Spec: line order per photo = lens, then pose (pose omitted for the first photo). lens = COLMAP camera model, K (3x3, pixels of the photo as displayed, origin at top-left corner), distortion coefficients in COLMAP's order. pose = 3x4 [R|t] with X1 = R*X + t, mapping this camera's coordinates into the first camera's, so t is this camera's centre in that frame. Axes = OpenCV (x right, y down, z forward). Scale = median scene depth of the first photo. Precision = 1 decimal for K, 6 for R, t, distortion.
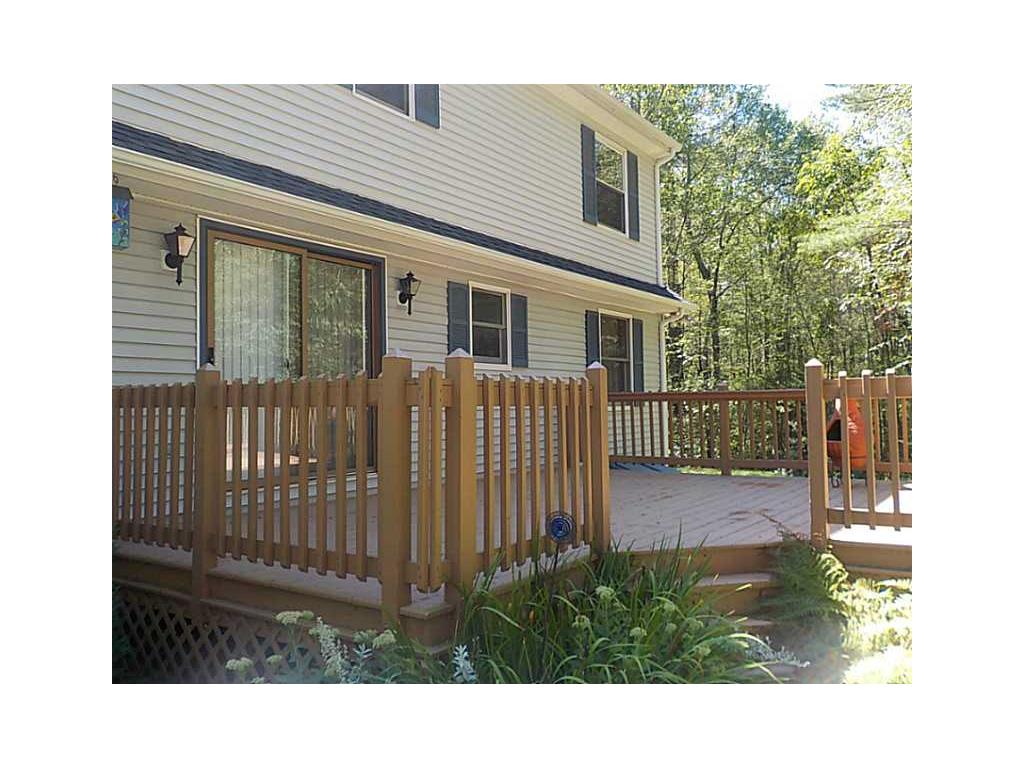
lens RADIAL K [[727.7, 0, 514.2], [0, 727.7, 380.9], [0, 0, 1]] dist [0.002690, 0.001001]
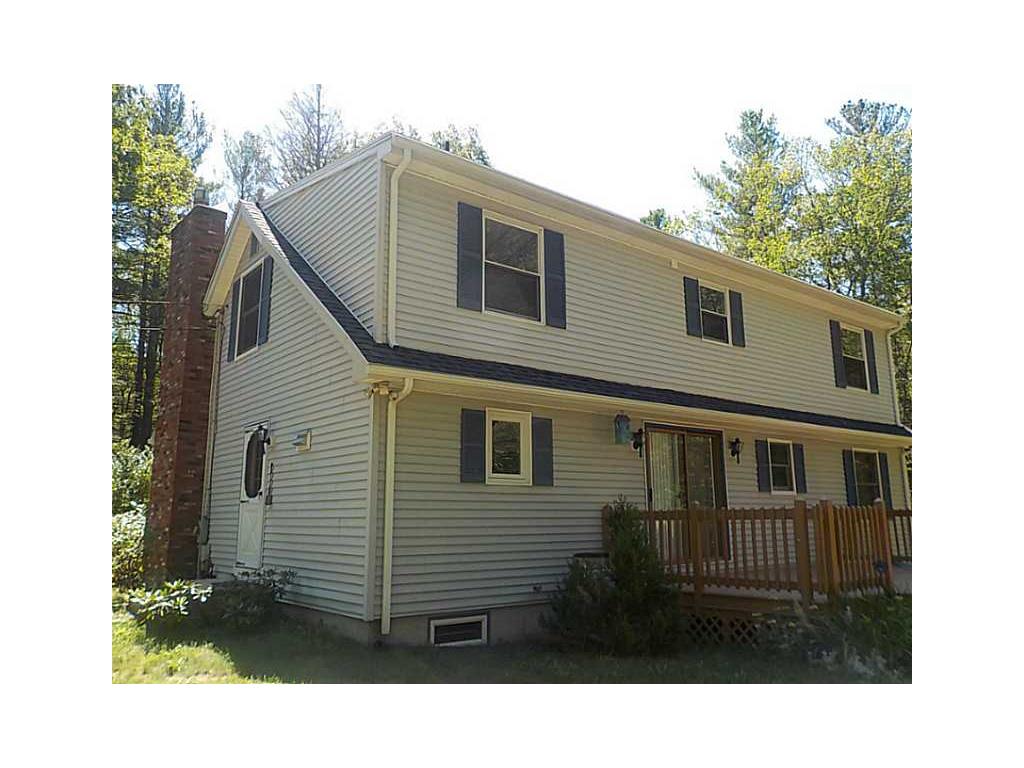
lens RADIAL K [[727.7, 0, 514.2], [0, 727.7, 380.9], [0, 0, 1]] dist [0.002690, 0.001001]
pose [[0.961254, -0.047063, -0.271619, -0.152773], [0.005744, 0.988524, -0.150952, -0.025236], [0.275606, 0.143543, 0.950493, -0.652379]]
